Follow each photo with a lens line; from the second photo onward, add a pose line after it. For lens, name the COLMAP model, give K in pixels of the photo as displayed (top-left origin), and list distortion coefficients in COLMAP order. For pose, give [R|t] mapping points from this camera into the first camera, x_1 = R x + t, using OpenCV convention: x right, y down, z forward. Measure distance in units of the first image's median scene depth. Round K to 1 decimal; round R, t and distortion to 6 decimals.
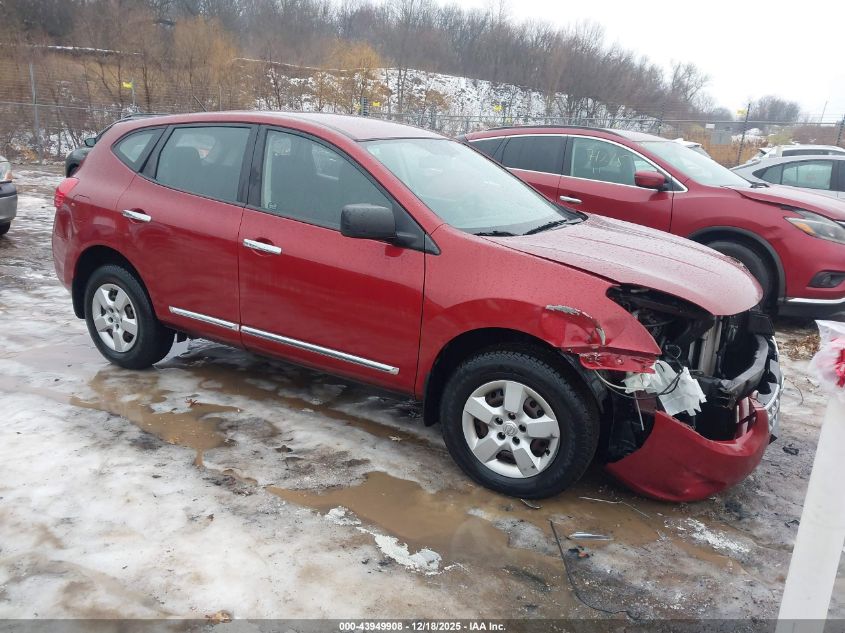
lens RADIAL K [[675.3, 0, 423.1], [0, 675.3, 312.2], [0, 0, 1]] dist [0.030593, -0.029294]
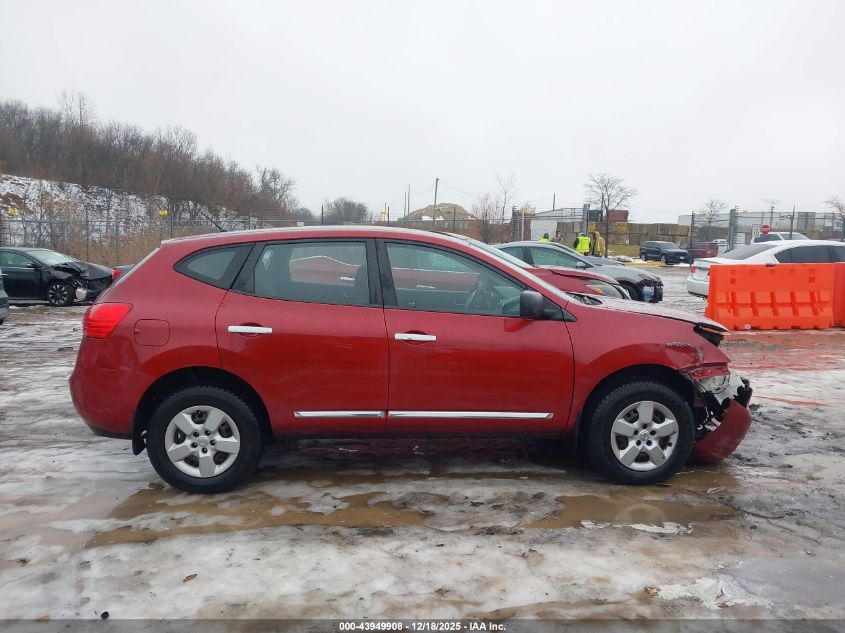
lens RADIAL K [[675.3, 0, 431.7], [0, 675.3, 316.1], [0, 0, 1]] dist [0.030593, -0.029294]
pose [[0.822331, -0.108803, 0.558510, -0.829872], [0.183124, 0.979932, -0.078727, -0.035483], [-0.538736, 0.167016, 0.825753, 0.018546]]
